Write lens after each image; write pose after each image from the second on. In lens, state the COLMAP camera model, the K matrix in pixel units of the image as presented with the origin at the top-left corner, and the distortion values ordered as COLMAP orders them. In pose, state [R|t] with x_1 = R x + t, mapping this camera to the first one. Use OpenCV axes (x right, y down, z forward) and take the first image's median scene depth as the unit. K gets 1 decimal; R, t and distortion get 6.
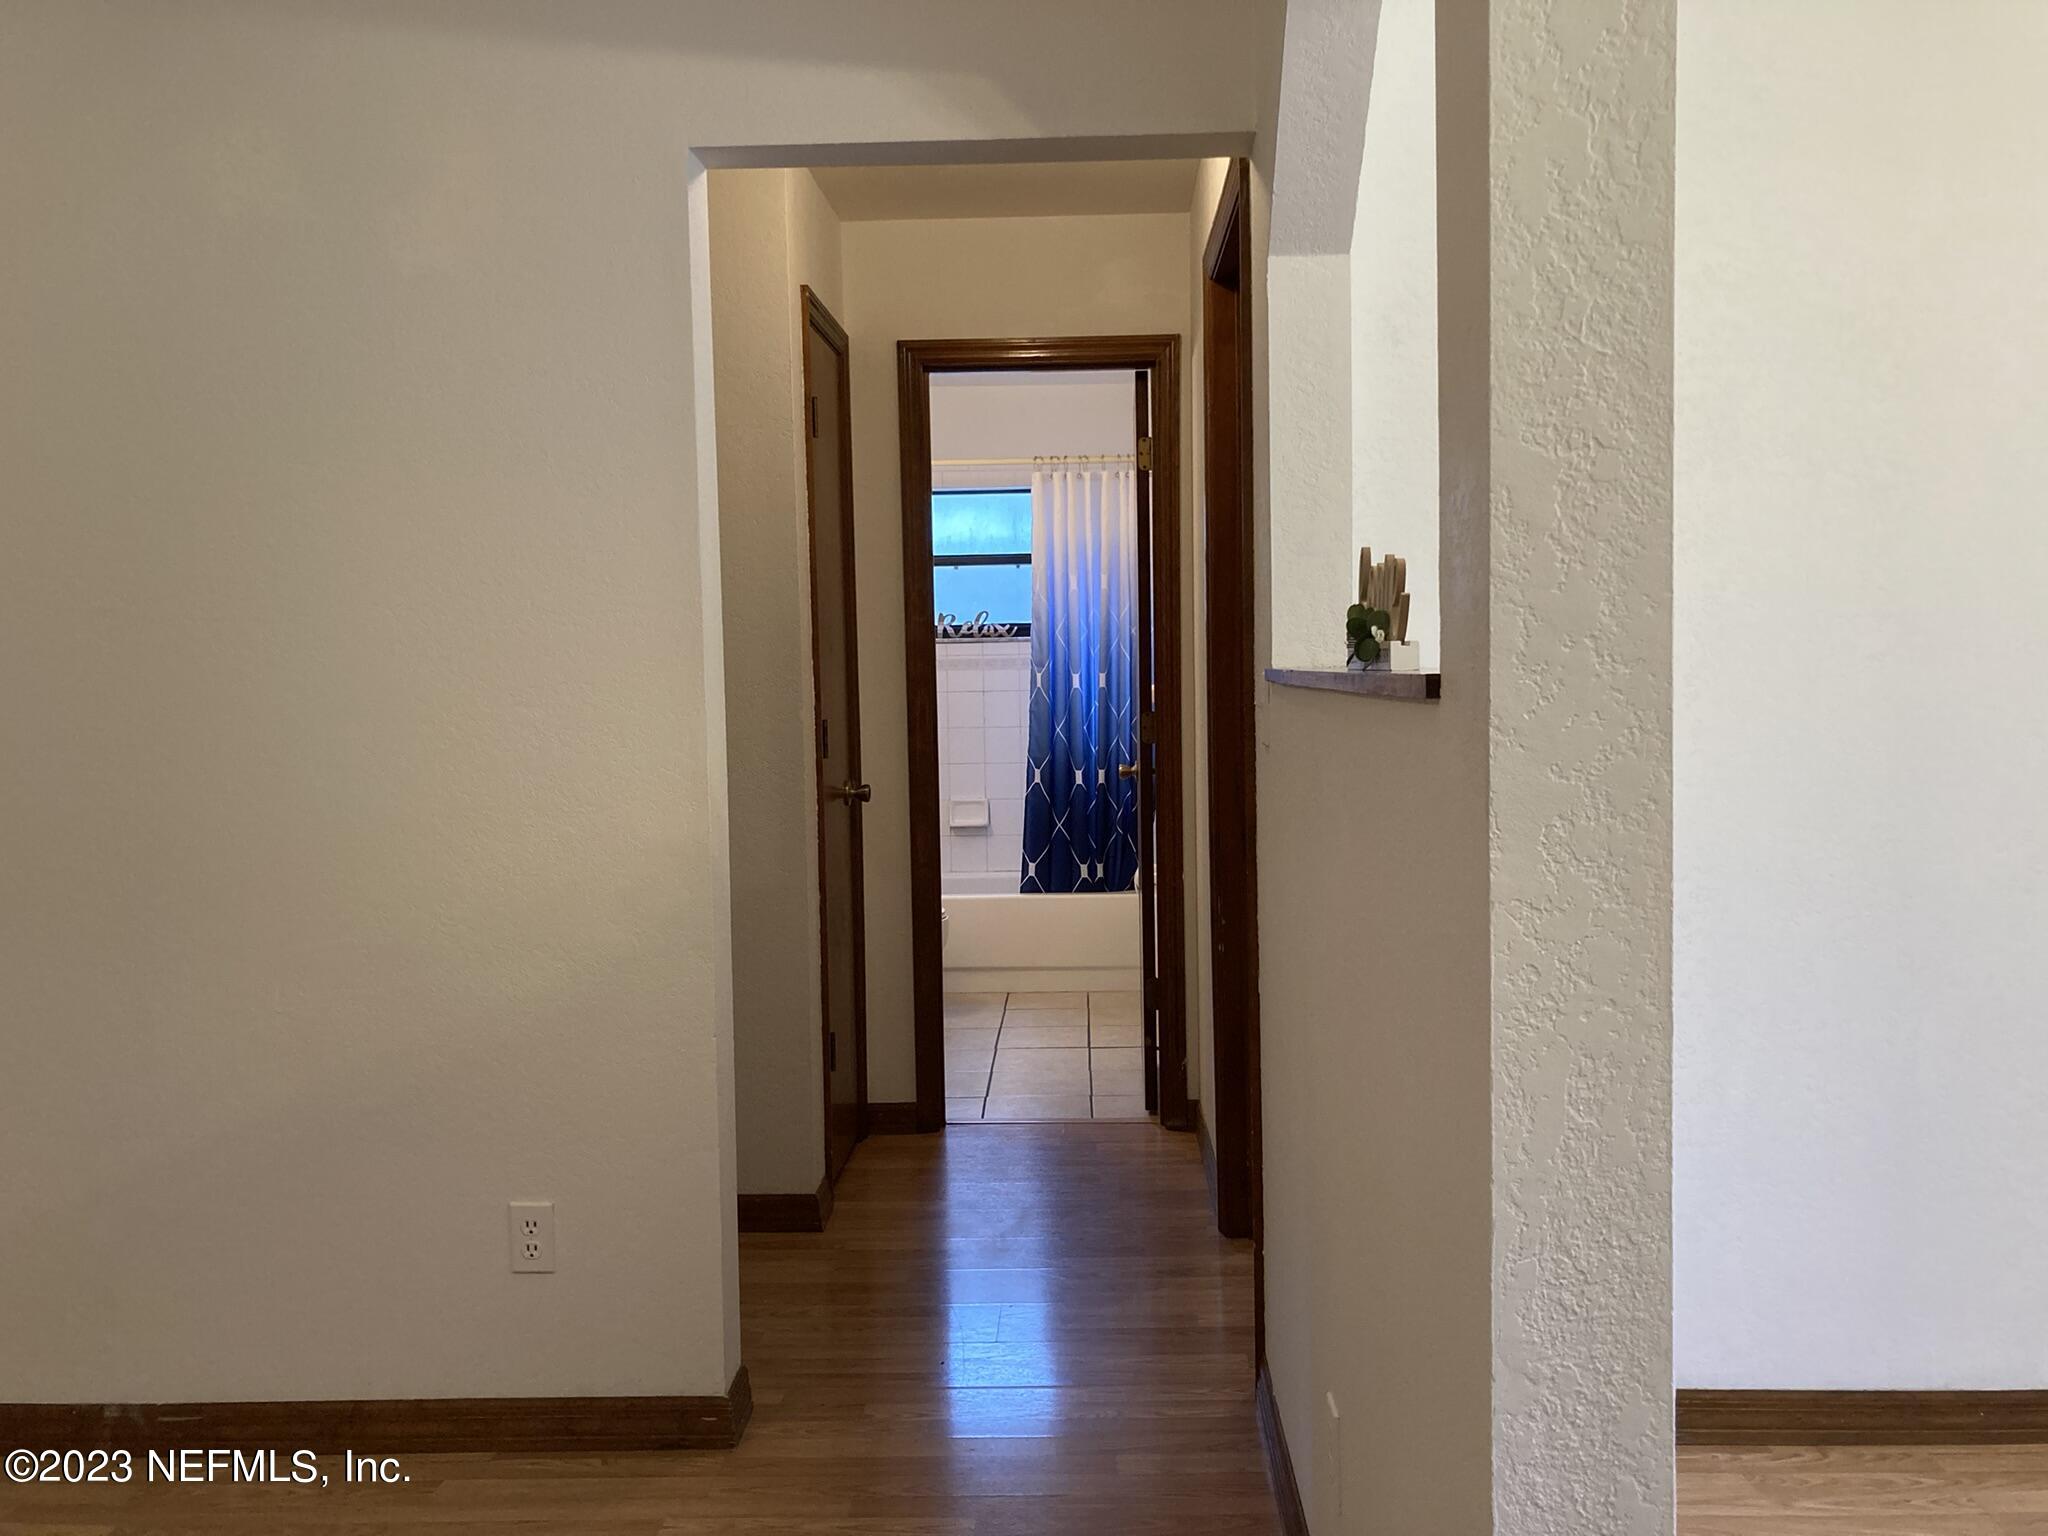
lens RADIAL K [[1761.0, 0, 1024.0], [0, 1761.0, 768.0], [0, 0, 1]] dist [0.158508, 0.000238]
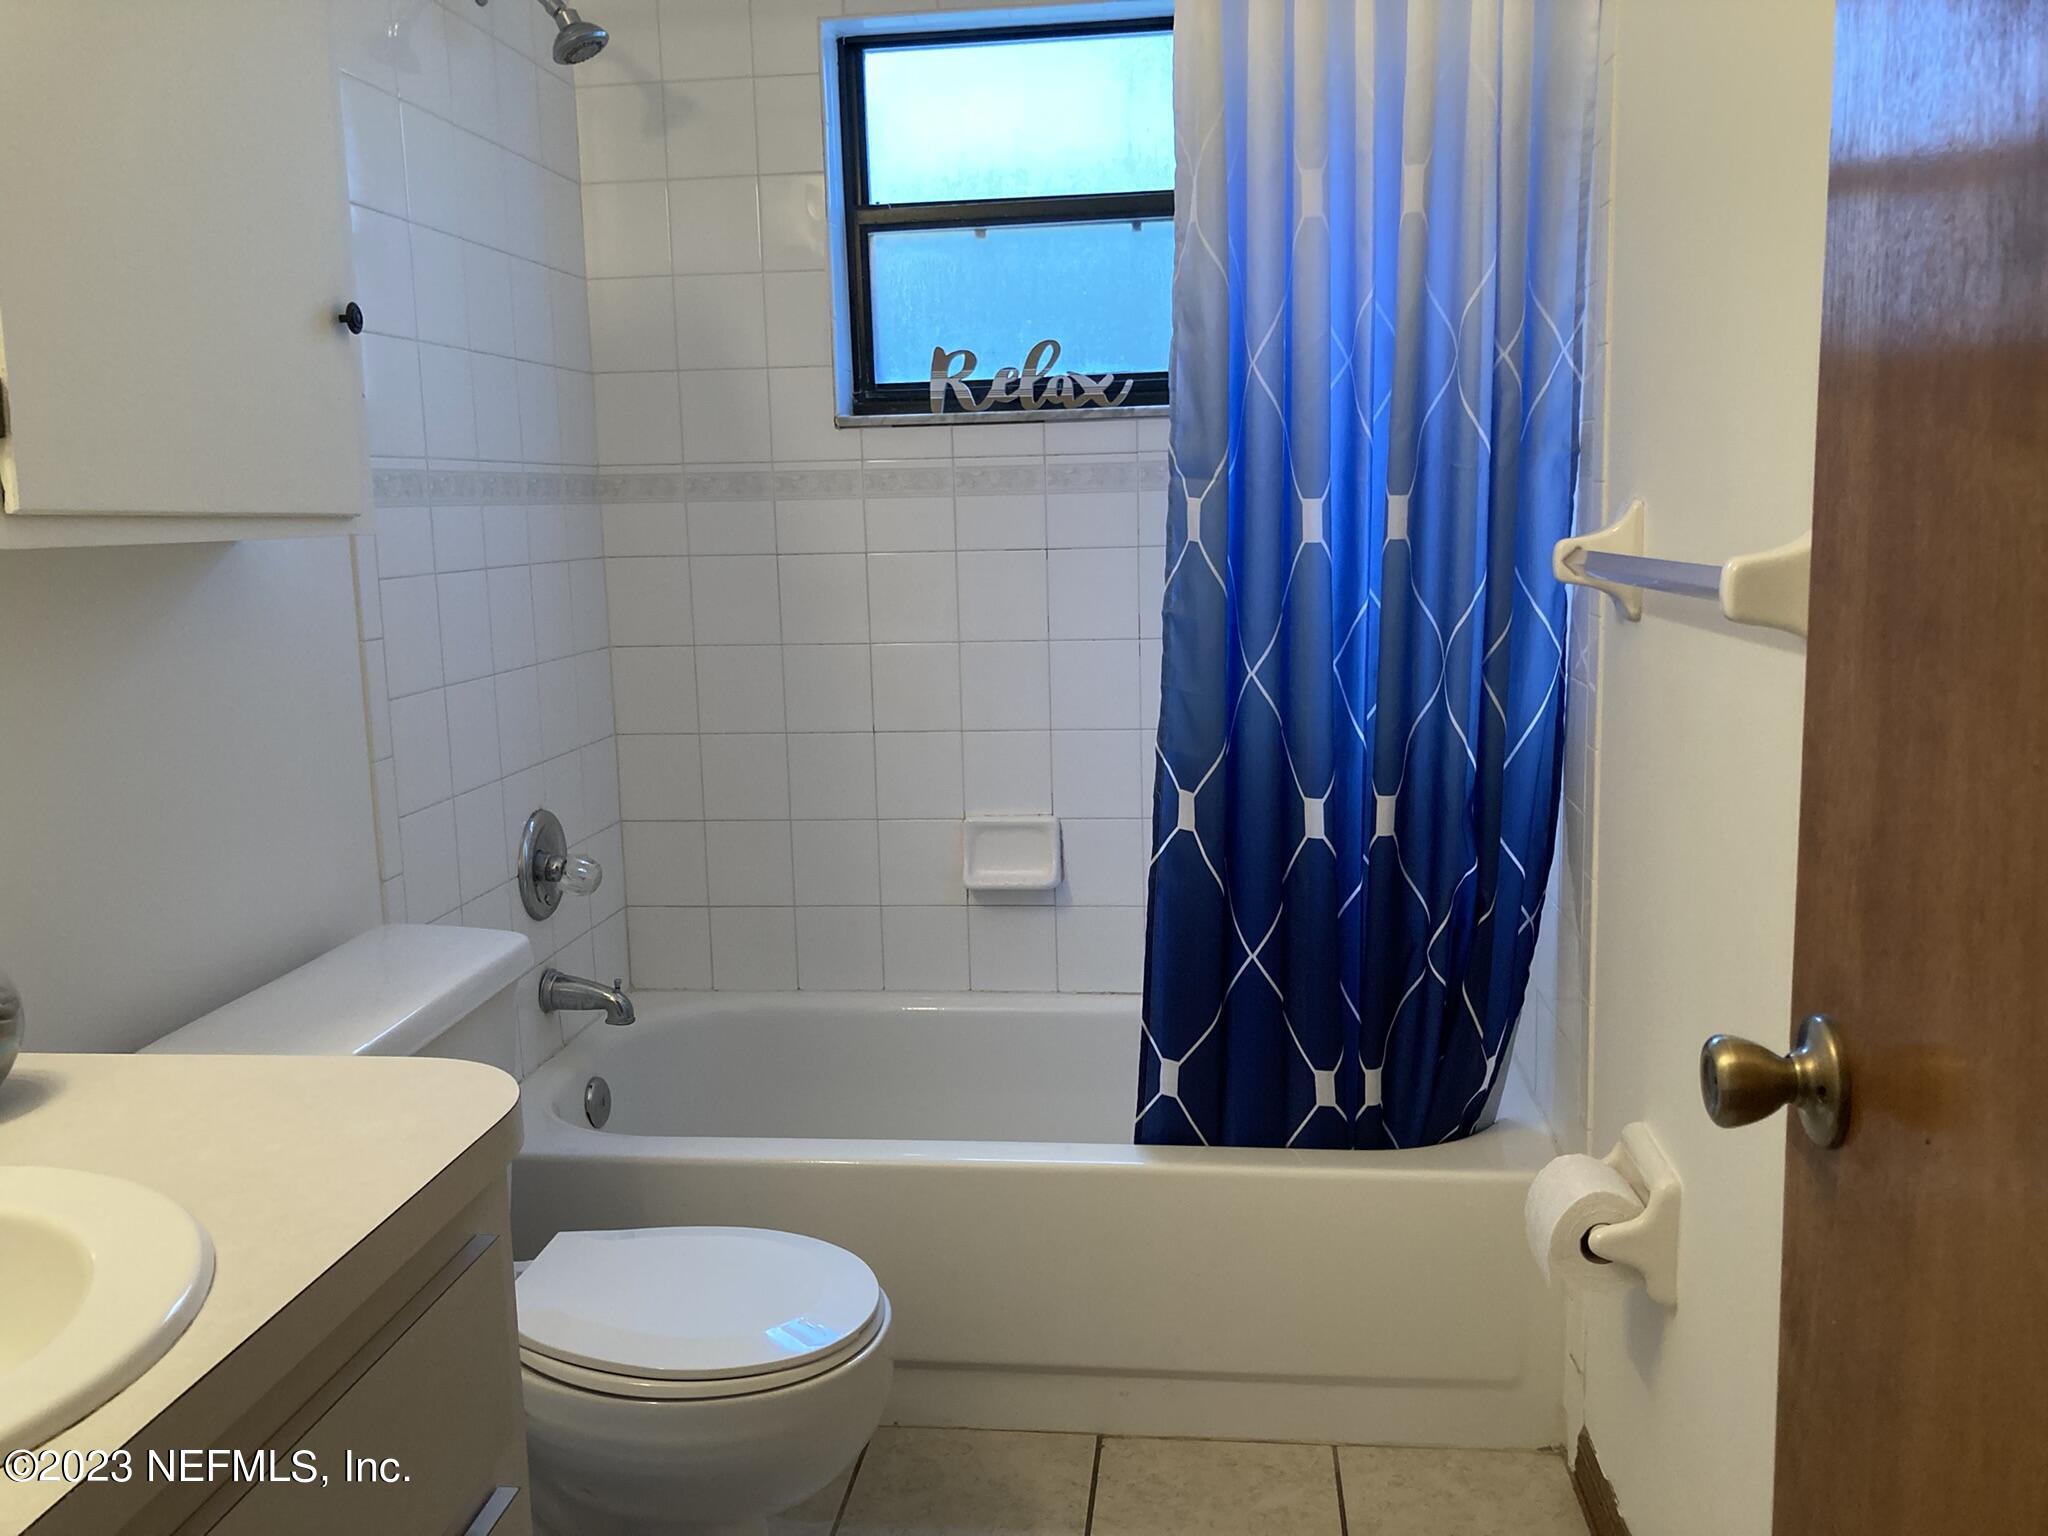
lens RADIAL K [[1761.0, 0, 1024.0], [0, 1761.0, 768.0], [0, 0, 1]] dist [0.158508, 0.000238]
pose [[0.997174, 0.003487, -0.075051, 0.002048], [0.003336, 0.995882, 0.090596, -0.033772], [0.075058, -0.090591, 0.993056, 0.667048]]
